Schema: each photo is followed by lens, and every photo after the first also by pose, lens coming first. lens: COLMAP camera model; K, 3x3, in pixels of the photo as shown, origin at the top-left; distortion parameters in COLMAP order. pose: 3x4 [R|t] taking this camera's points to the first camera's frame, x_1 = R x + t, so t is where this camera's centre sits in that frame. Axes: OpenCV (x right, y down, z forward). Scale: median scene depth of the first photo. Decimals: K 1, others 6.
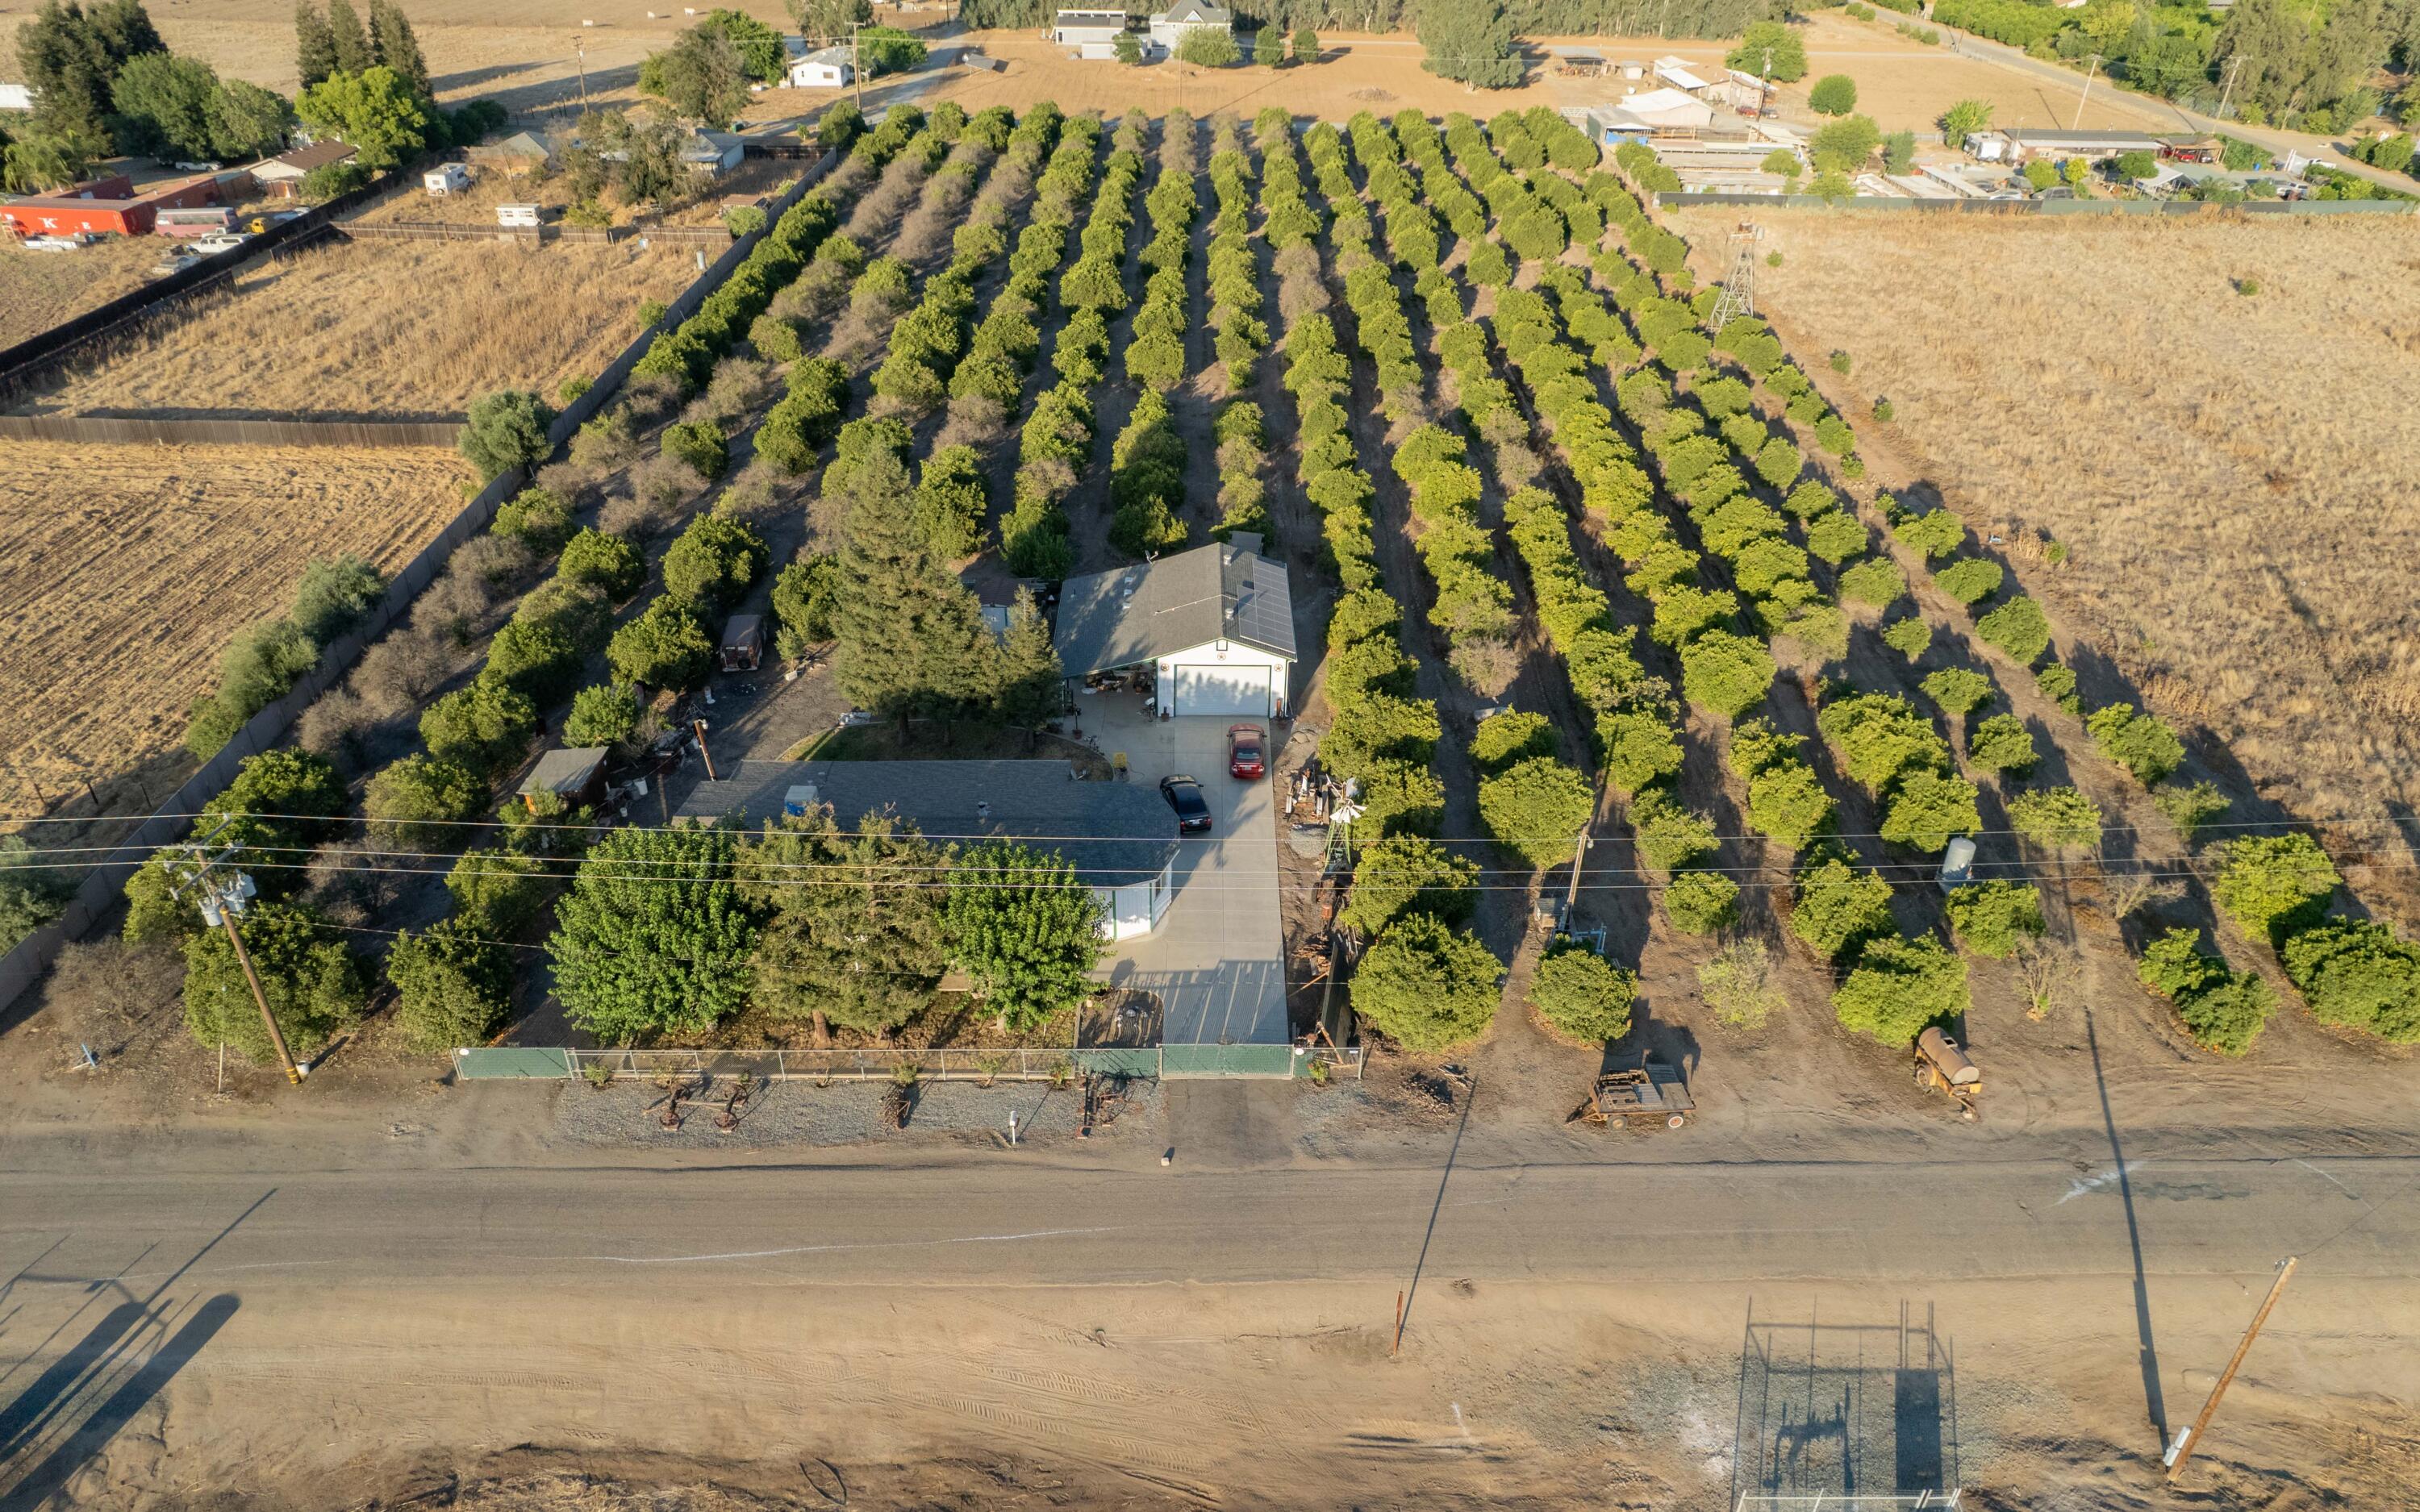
lens RADIAL K [[1647.6, 0, 1229.8], [0, 1647.6, 753.1], [0, 0, 1]] dist [-0.058394, 0.059803]
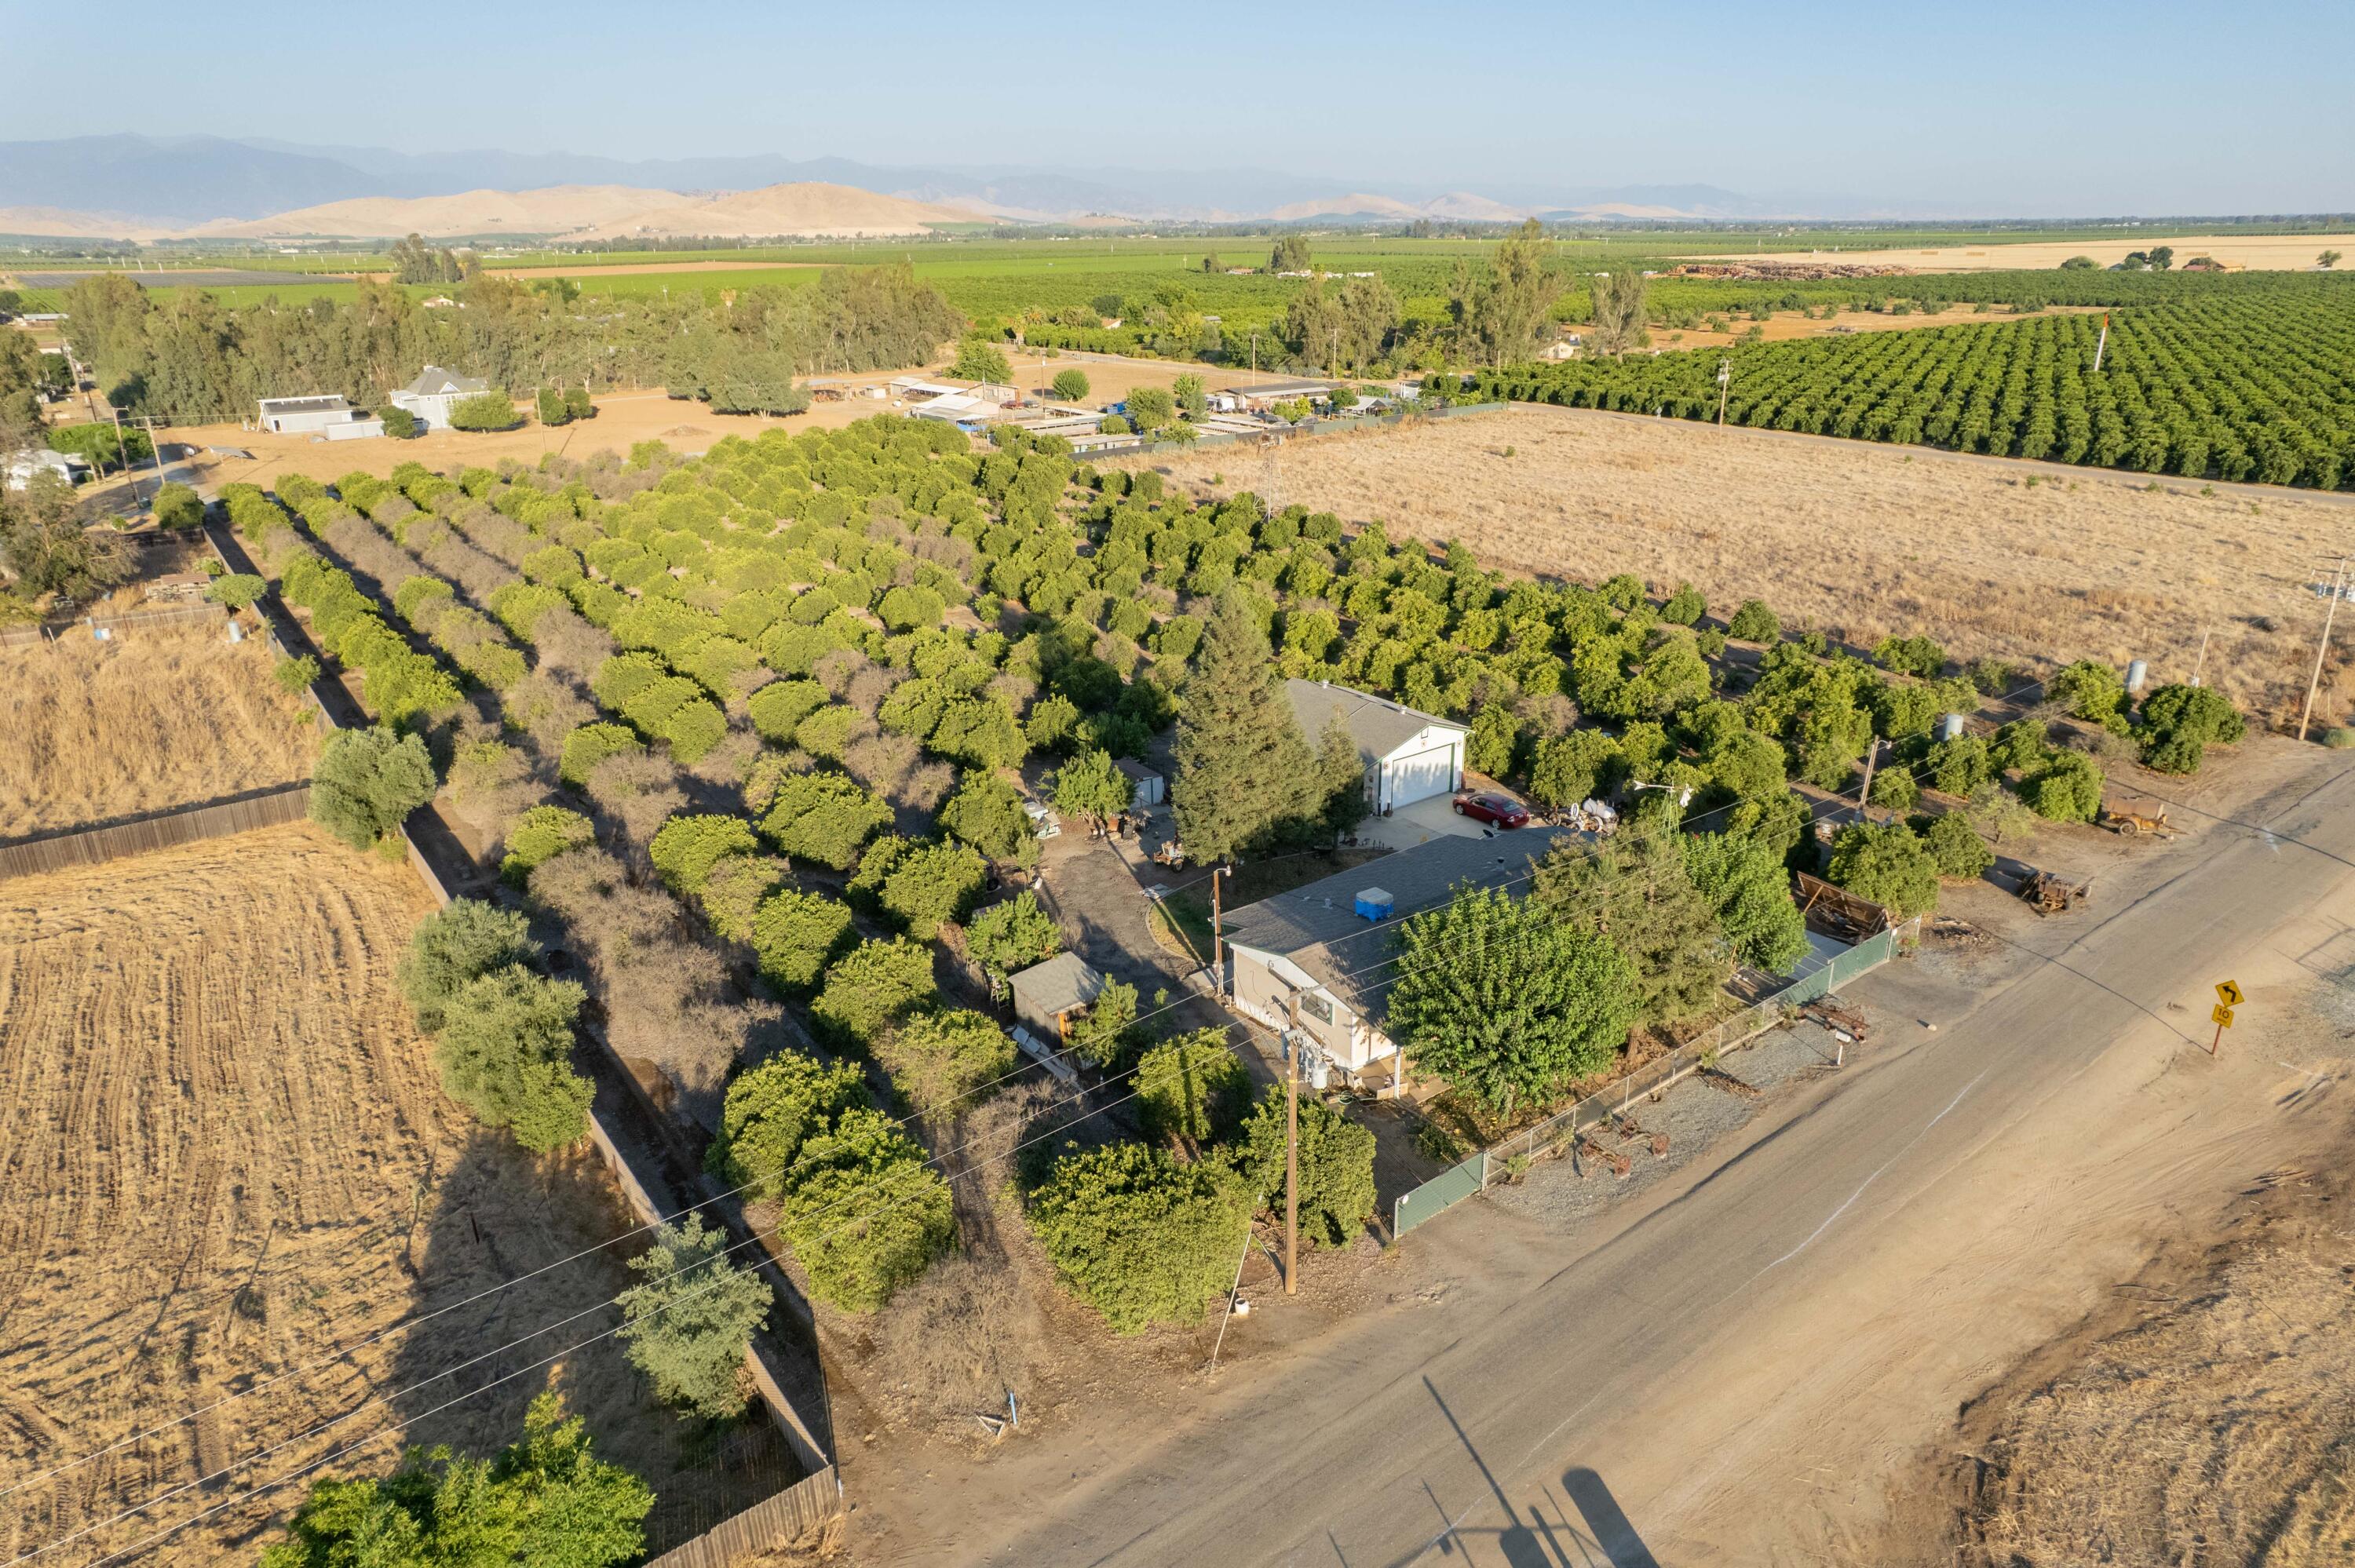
lens RADIAL K [[1490.7, 0, 1215.7], [0, 1490.7, 834.1], [0, 0, 1]] dist [-0.061288, 0.059332]
pose [[0.800372, -0.252132, 0.543906, -0.678238], [0.327114, 0.943971, -0.043772, -0.002436], [-0.502395, 0.212953, 0.838004, 0.237113]]
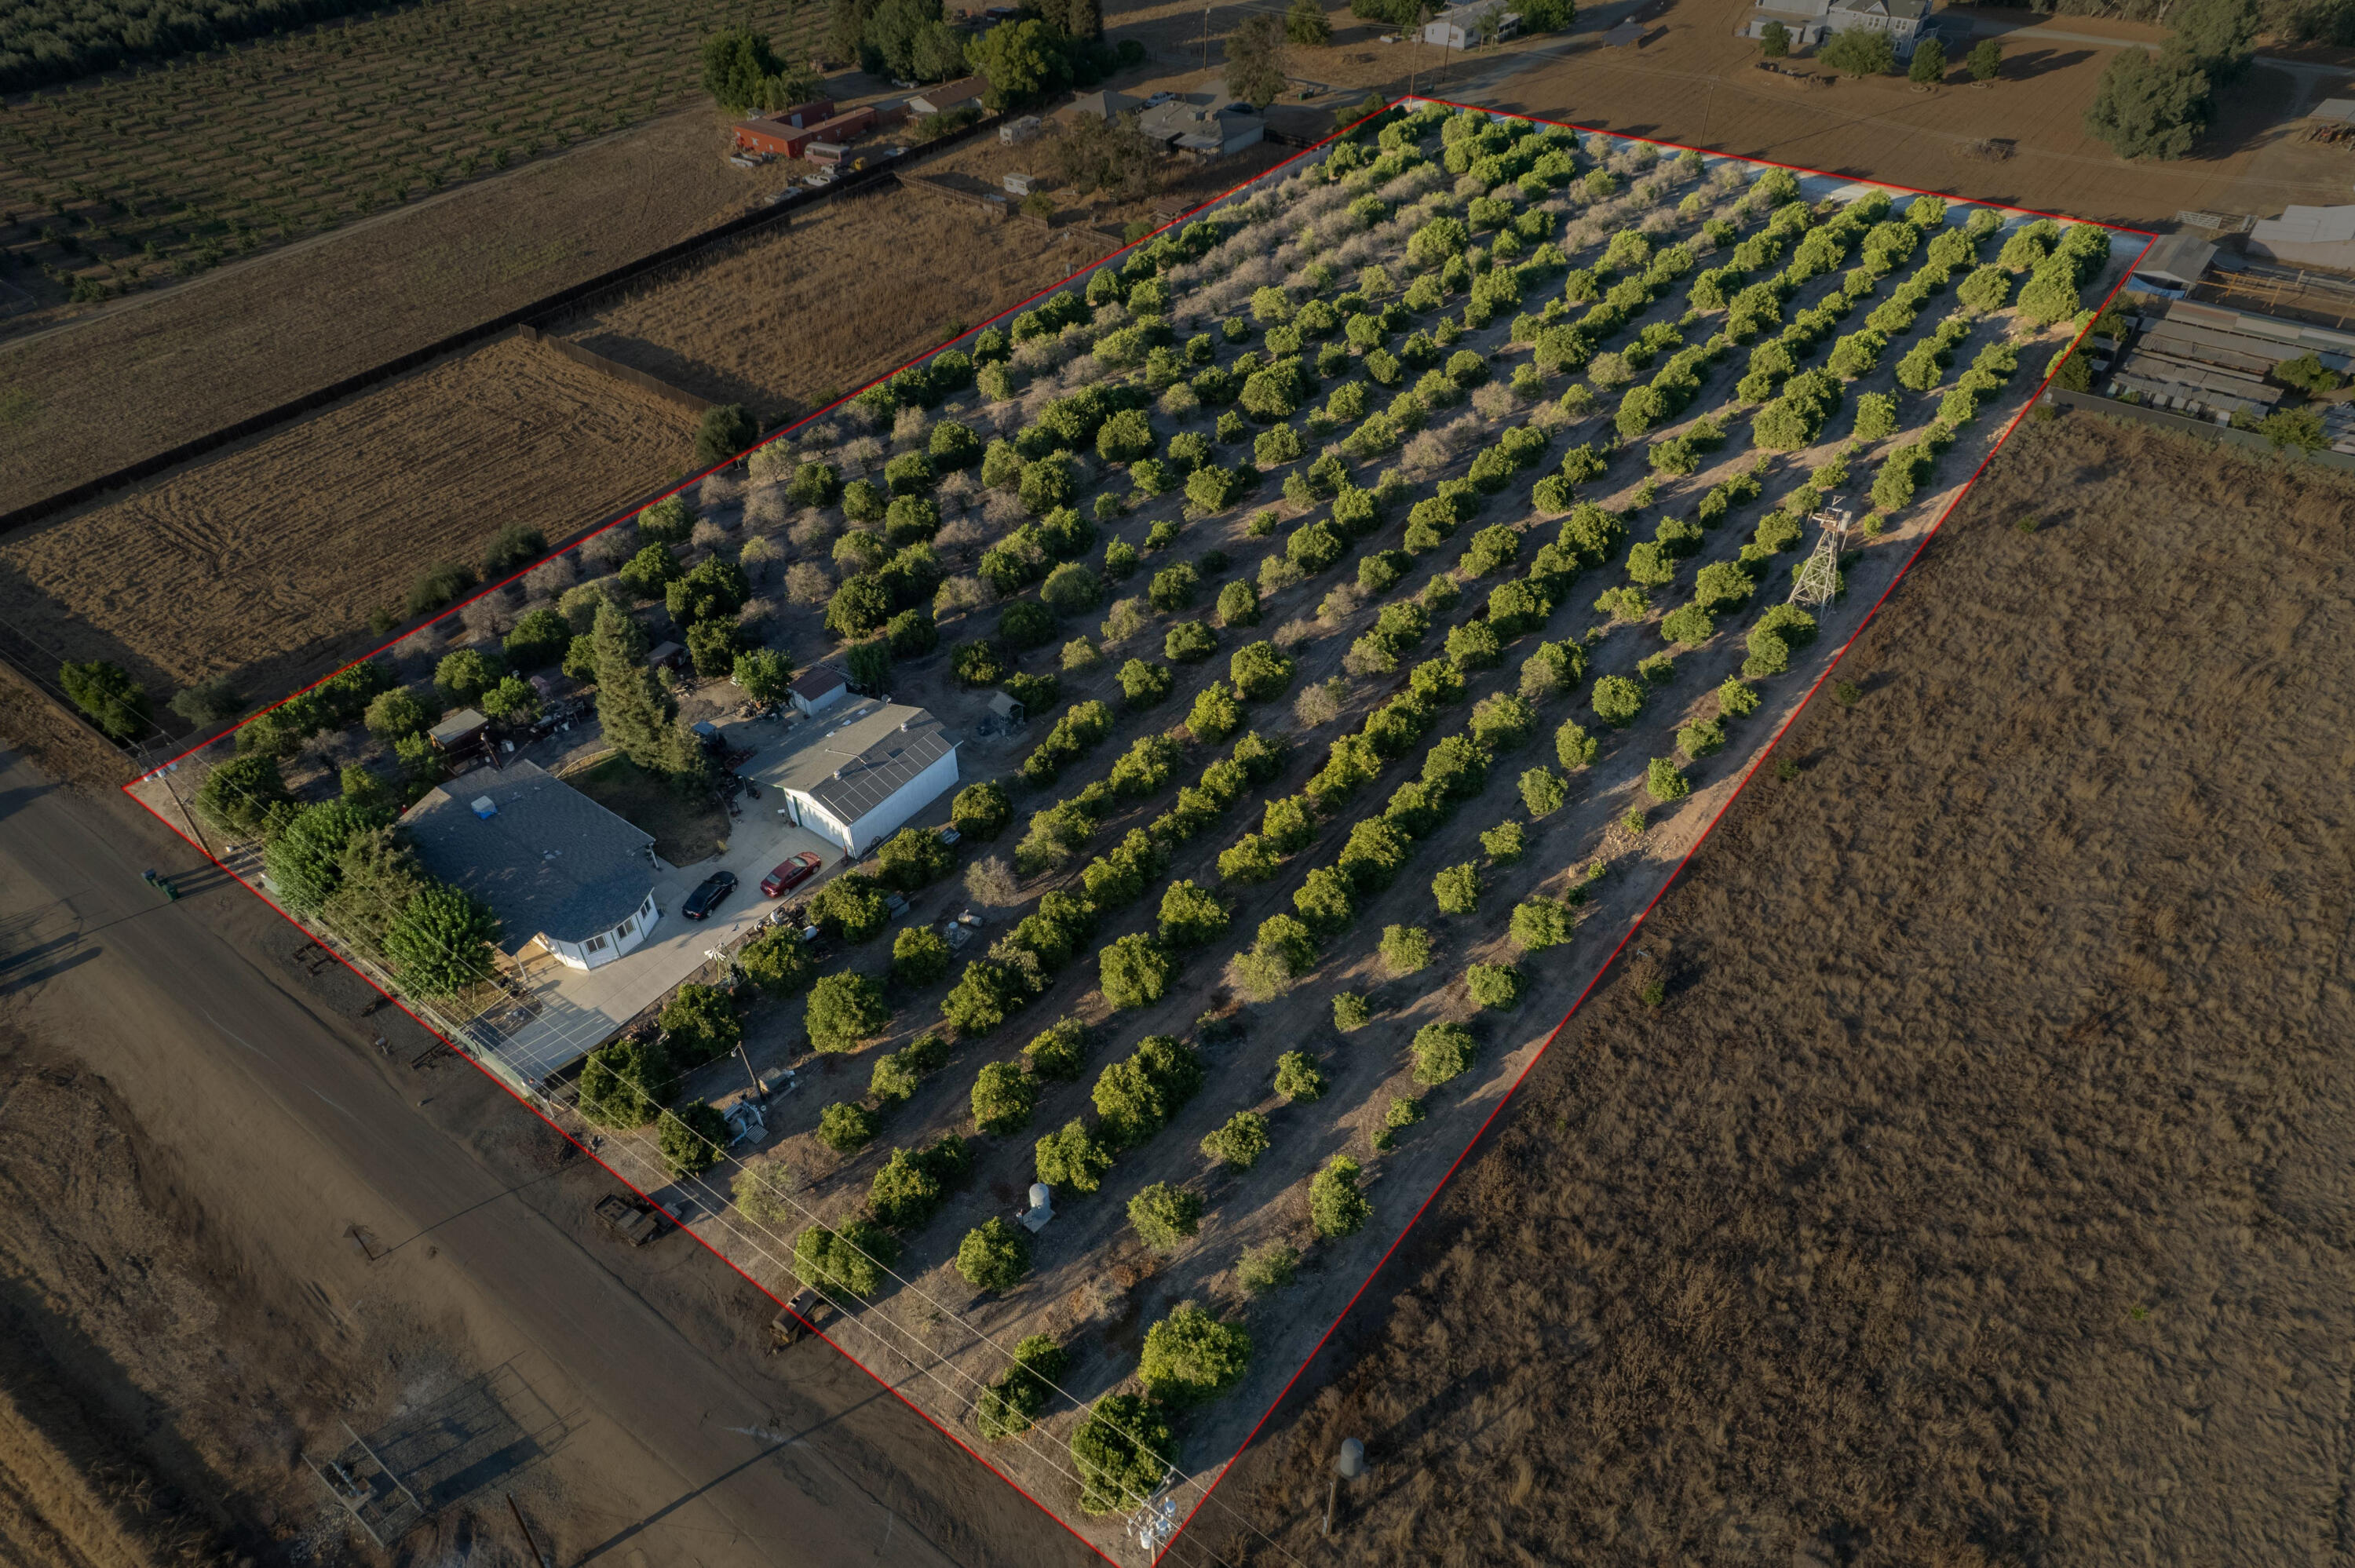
lens RADIAL K [[1490.7, 0, 1215.7], [0, 1490.7, 834.1], [0, 0, 1]] dist [-0.061288, 0.059332]
pose [[0.778982, 0.414564, -0.470450, 0.877960], [-0.295060, 0.904354, 0.308356, -0.530759], [0.553287, -0.101392, 0.826797, 0.126910]]
